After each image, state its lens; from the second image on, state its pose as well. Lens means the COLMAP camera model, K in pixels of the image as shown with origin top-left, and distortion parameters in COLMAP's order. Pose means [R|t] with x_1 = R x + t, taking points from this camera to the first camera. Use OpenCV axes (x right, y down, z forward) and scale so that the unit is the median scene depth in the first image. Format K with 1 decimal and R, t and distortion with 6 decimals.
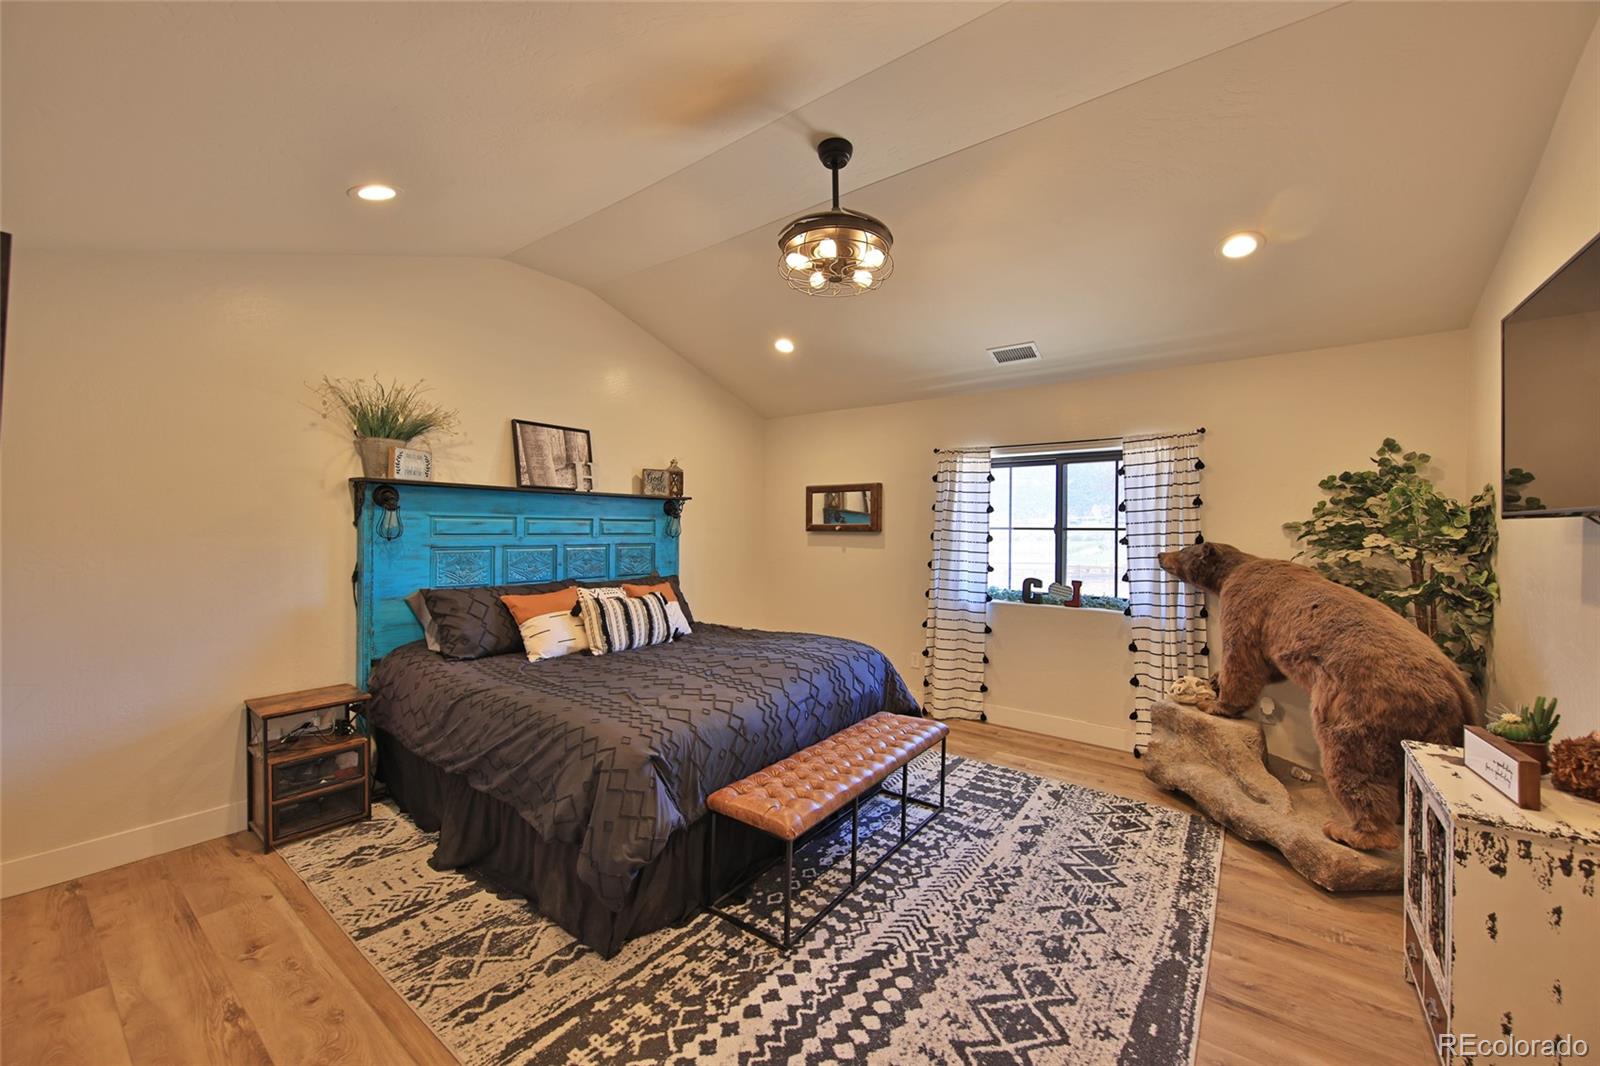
lens RADIAL K [[634.4, 0, 803.7], [0, 634.4, 526.4], [0, 0, 1]] dist [0.001860, -0.000472]
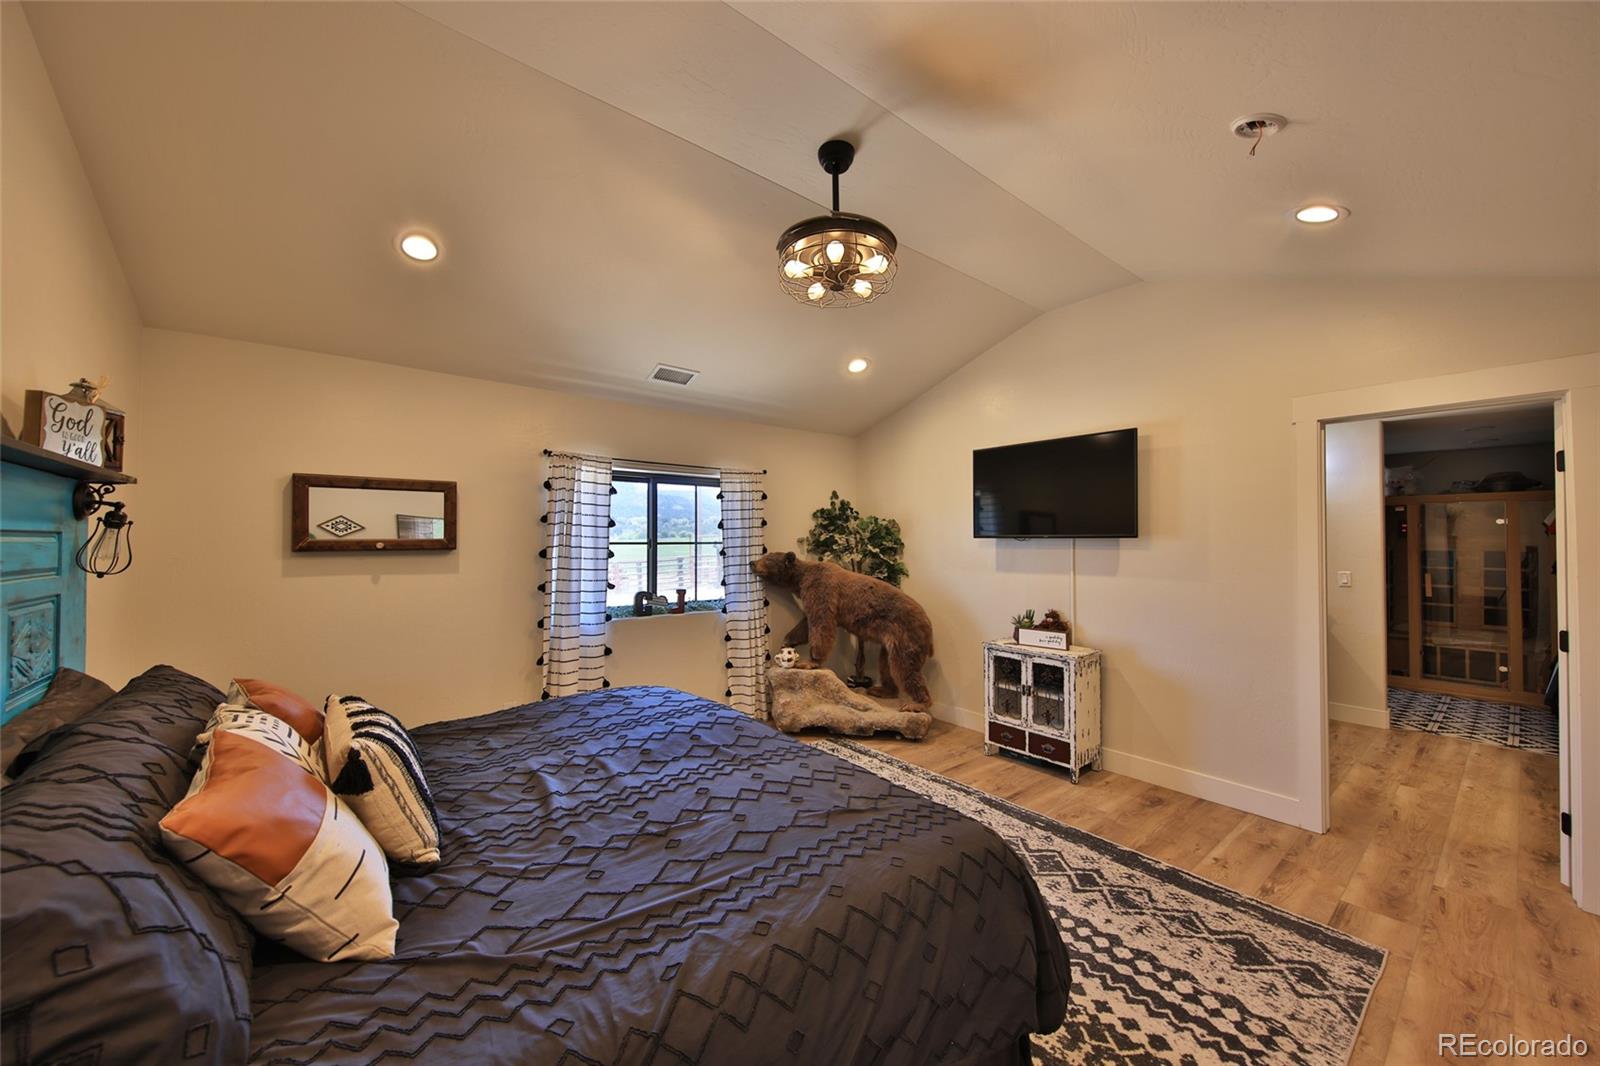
lens RADIAL K [[583.9, 0, 813.0], [0, 583.9, 531.1], [0, 0, 1]] dist [0.001656, -0.001166]
pose [[0.220003, 0.004321, 0.975490, -0.651059], [-0.004709, 0.999983, -0.003368, -0.018872], [-0.975488, -0.003853, 0.220019, 0.673987]]
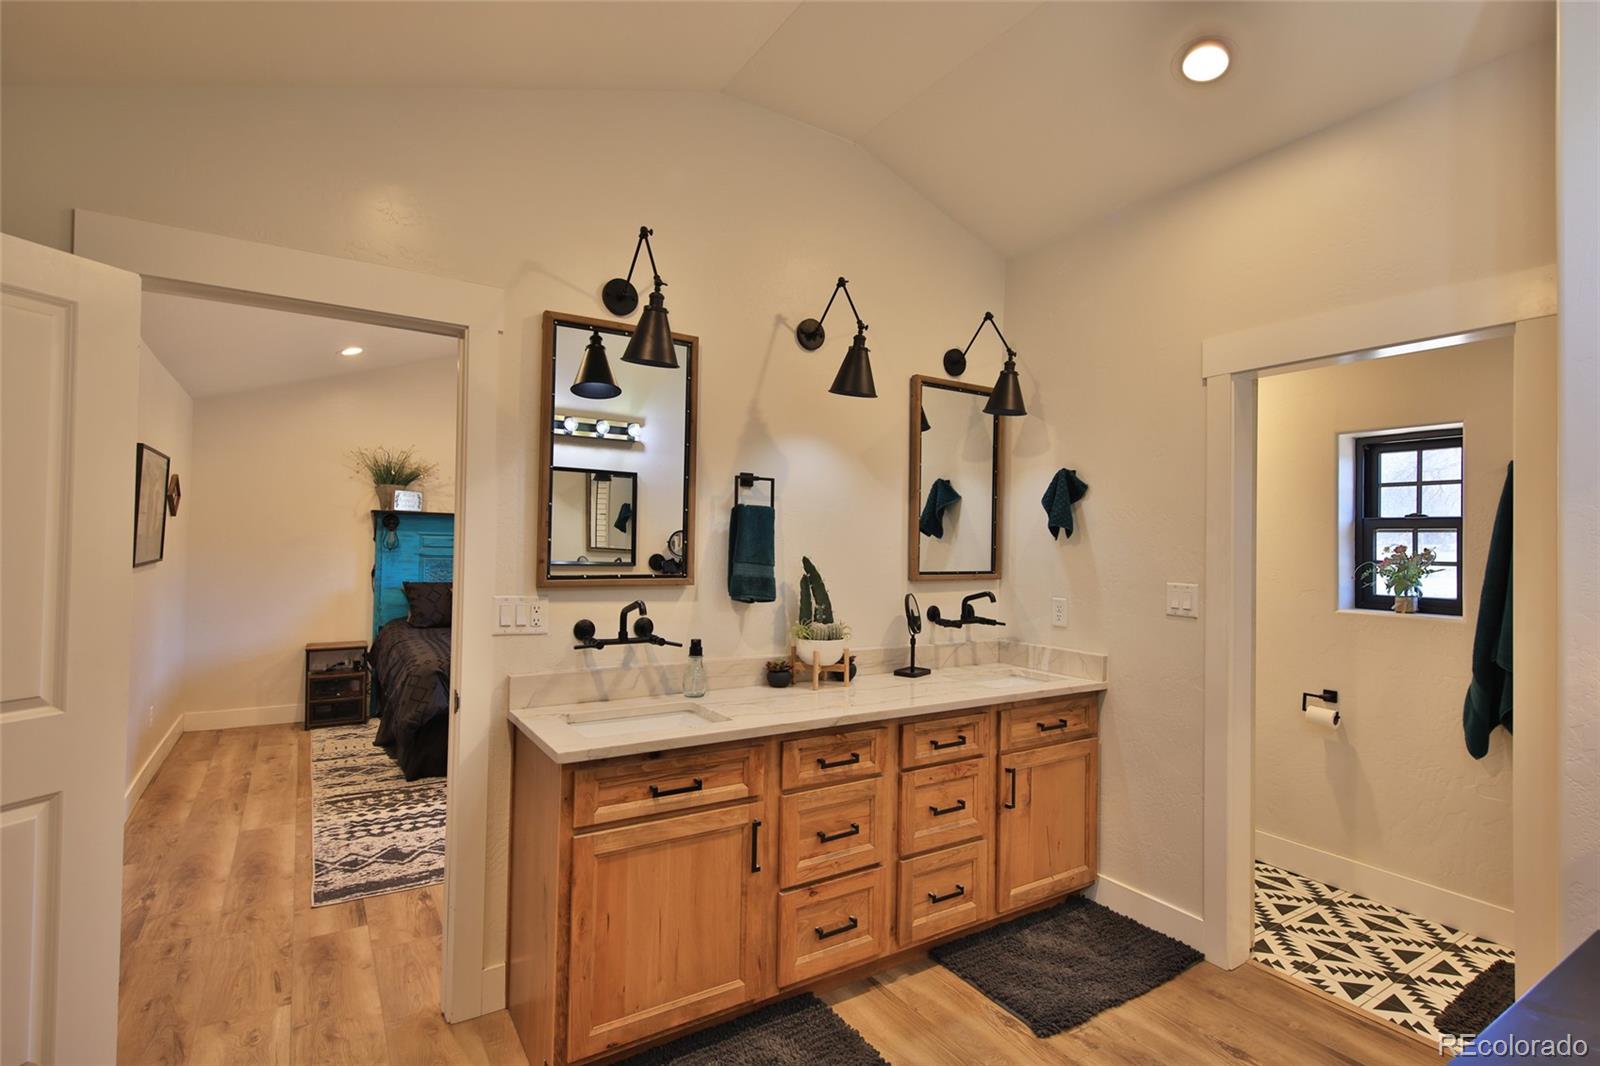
lens RADIAL K [[766.2, 0, 805.5], [0, 766.2, 529.1], [0, 0, 1]] dist [0.003209, 0.000336]
pose [[0.946582, 0.004191, -0.322435, 0.897915], [-0.011801, 0.999696, -0.021650, -0.000823], [0.322246, 0.024299, 0.946344, -0.442413]]
